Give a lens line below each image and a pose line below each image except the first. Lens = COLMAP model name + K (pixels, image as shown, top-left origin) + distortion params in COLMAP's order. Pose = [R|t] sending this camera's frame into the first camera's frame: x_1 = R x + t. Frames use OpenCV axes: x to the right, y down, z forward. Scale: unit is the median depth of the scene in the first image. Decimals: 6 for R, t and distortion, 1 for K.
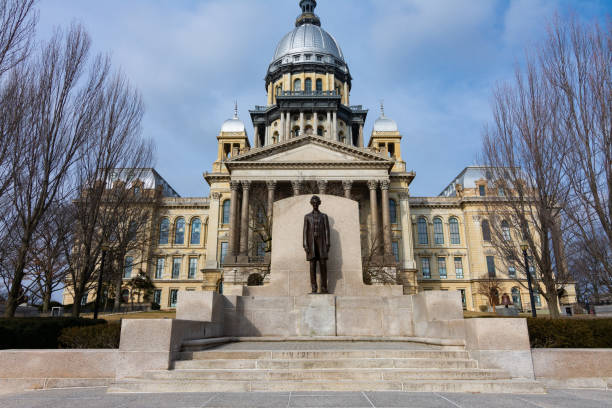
lens RADIAL K [[255.6, 0, 306.6], [0, 255.6, 205.8], [0, 0, 1]] dist [-0.006160, 0.000997]
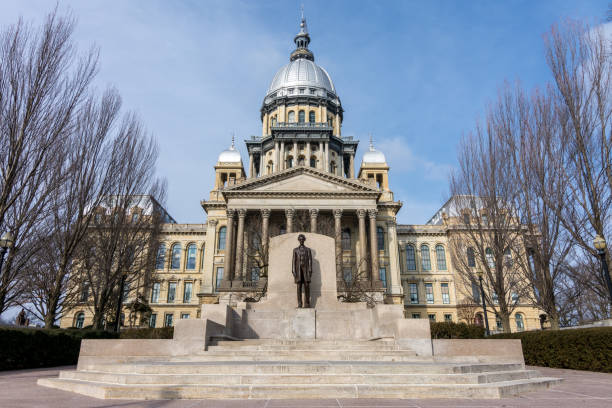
lens RADIAL K [[307.3, 0, 305.4], [0, 307.3, 203.5], [0, 0, 1]] dist [-0.016600, 0.000849]
pose [[0.999980, 0.005196, 0.003559, 0.020181], [-0.004969, 0.998125, -0.061010, -0.043196], [-0.003869, 0.060991, 0.998131, -0.258743]]
